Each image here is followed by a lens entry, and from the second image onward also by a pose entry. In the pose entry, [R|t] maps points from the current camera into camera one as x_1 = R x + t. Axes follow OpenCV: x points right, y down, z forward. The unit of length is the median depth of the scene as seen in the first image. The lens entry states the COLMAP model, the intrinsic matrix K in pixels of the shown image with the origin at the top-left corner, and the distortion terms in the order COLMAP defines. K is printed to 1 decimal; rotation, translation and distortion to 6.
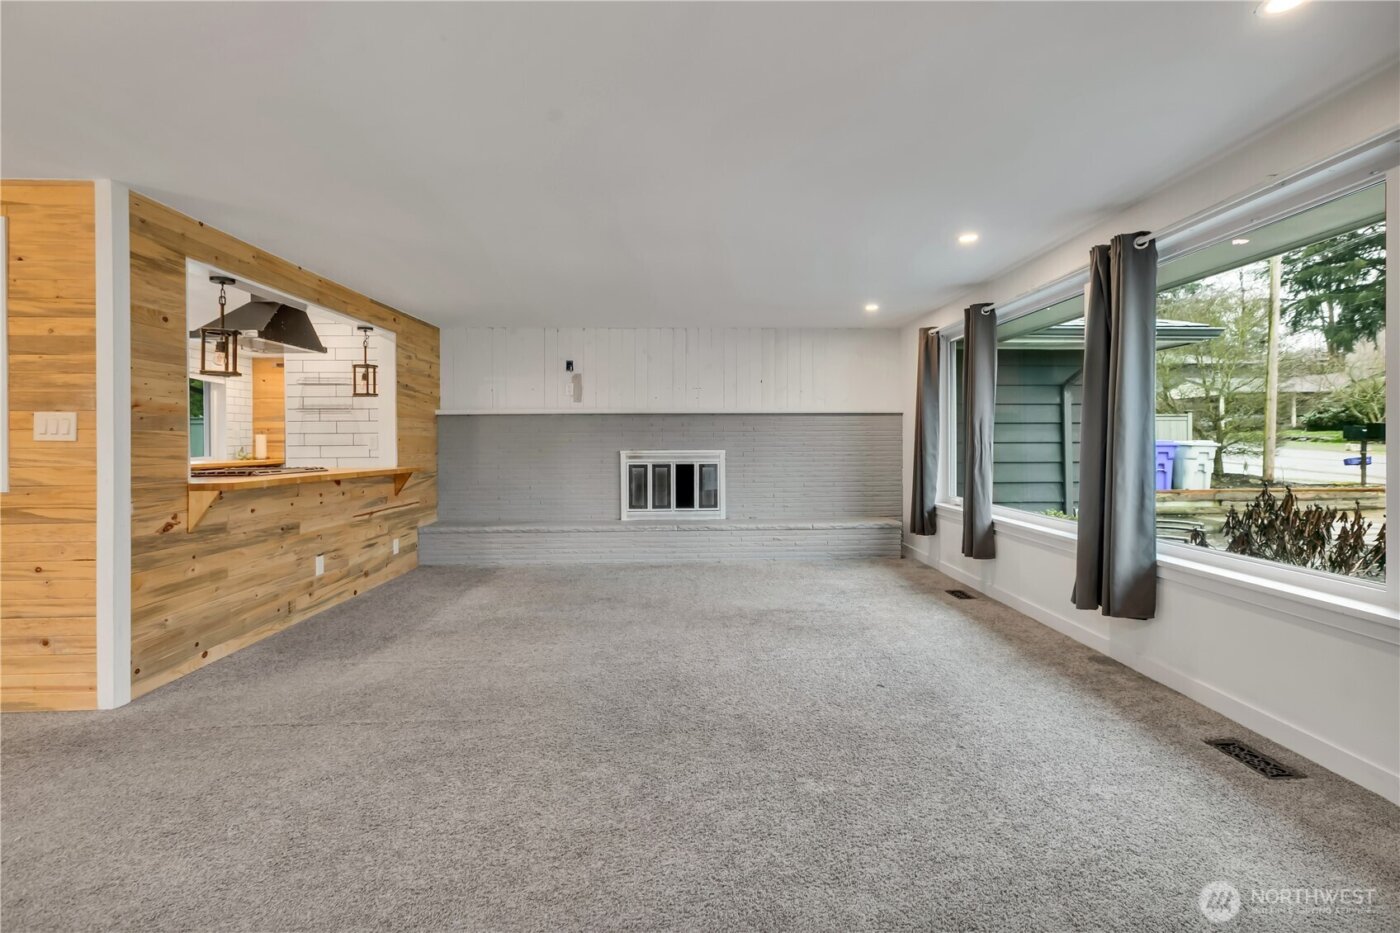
lens RADIAL K [[649.1, 0, 716.1], [0, 649.1, 454.0], [0, 0, 1]] dist [-0.000758, 0.000452]
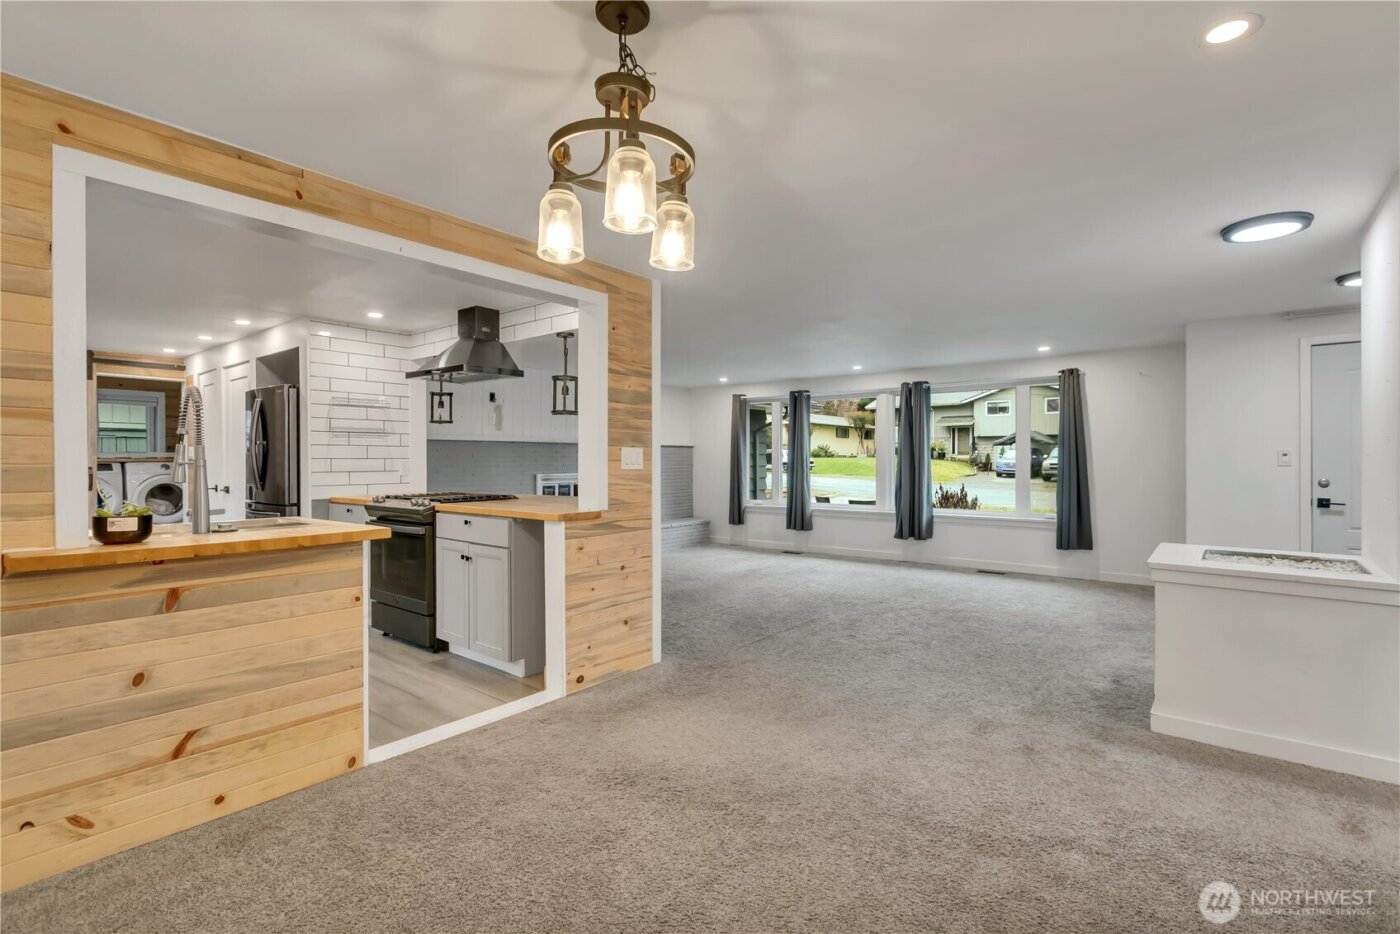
lens RADIAL K [[648.8, 0, 715.8], [0, 648.8, 467.1], [0, 0, 1]] dist [-0.000800, 0.000050]
pose [[0.651654, -0.002627, 0.758511, -1.146483], [0.012006, 0.999904, -0.006852, -0.007929], [-0.758421, 0.013572, 0.651624, 0.002070]]
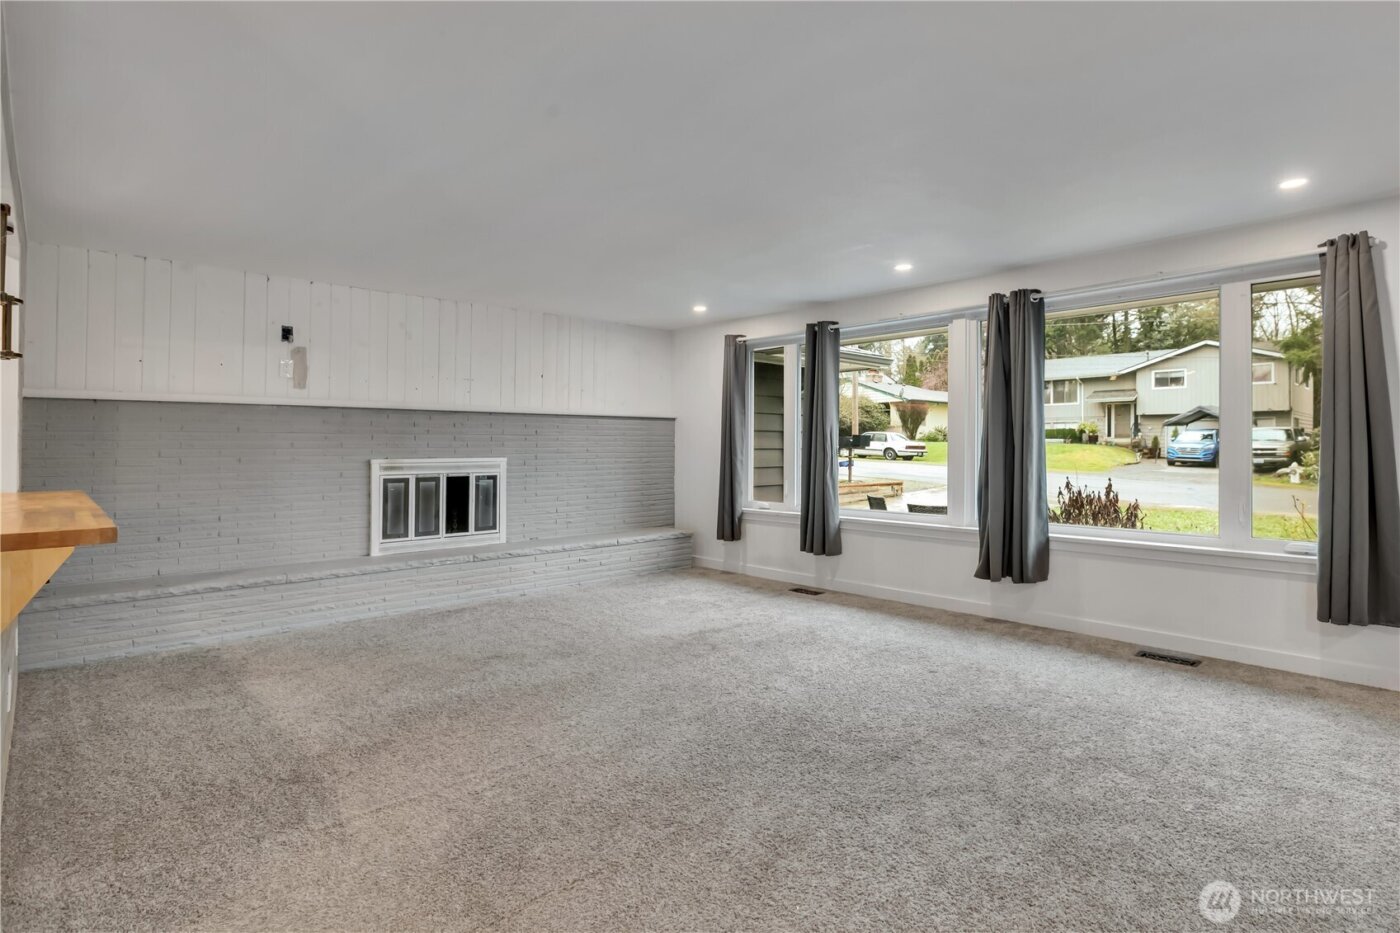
lens RADIAL K [[717.3, 0, 718.2], [0, 717.3, 450.1], [0, 0, 1]] dist [-0.004067, -0.000428]
pose [[0.758113, 0.001158, 0.652123, -0.523590], [0.010353, 0.999851, -0.013810, -0.000460], [-0.652042, 0.017221, 0.757988, 0.208310]]
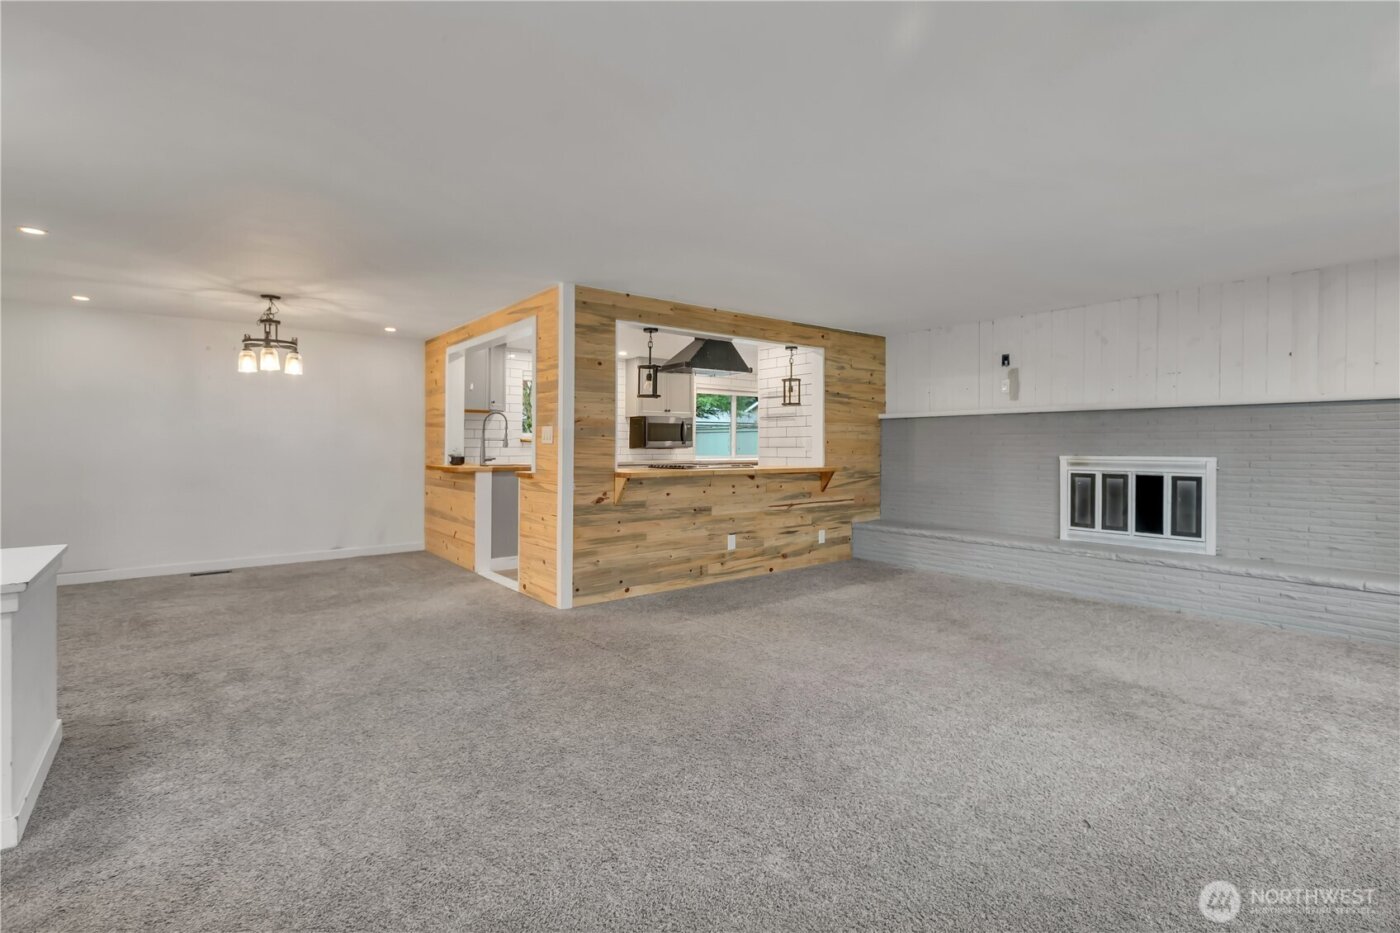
lens RADIAL K [[649.1, 0, 716.1], [0, 649.1, 454.0], [0, 0, 1]] dist [-0.000758, 0.000452]
pose [[0.601046, 0.015438, -0.799065, 0.355425], [-0.017689, 0.999825, 0.006012, -0.006307], [0.799019, 0.010521, 0.601214, 0.202742]]
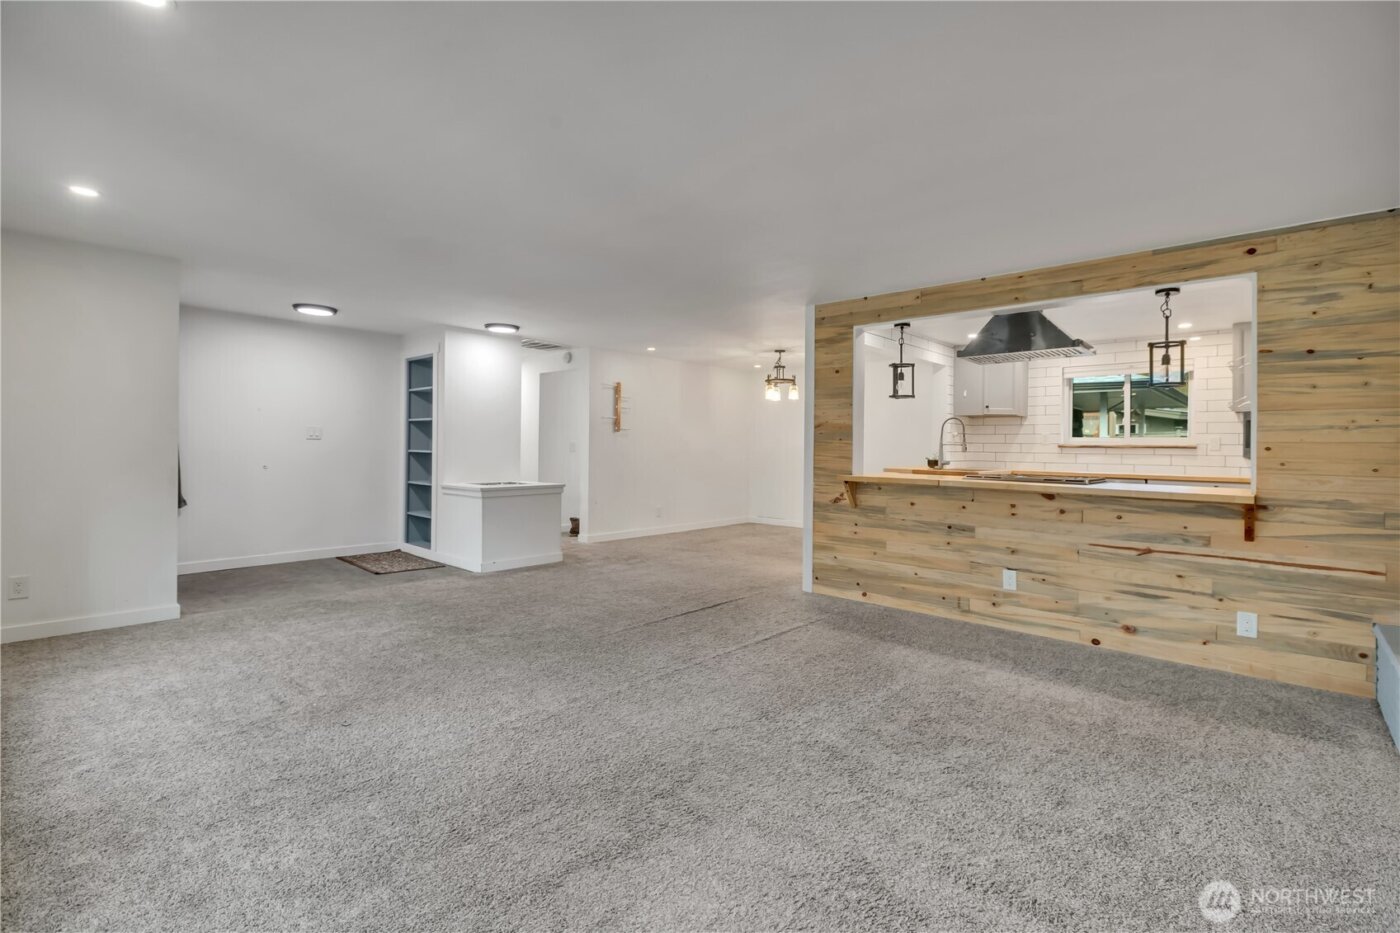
lens RADIAL K [[636.2, 0, 704.3], [0, 636.2, 451.2], [0, 0, 1]] dist [-0.000444, 0.000111]
pose [[-0.703585, 0.001997, -0.710608, 0.340444], [-0.022532, 0.999431, 0.025118, -0.027479], [0.710254, 0.033684, -0.703139, 1.252982]]
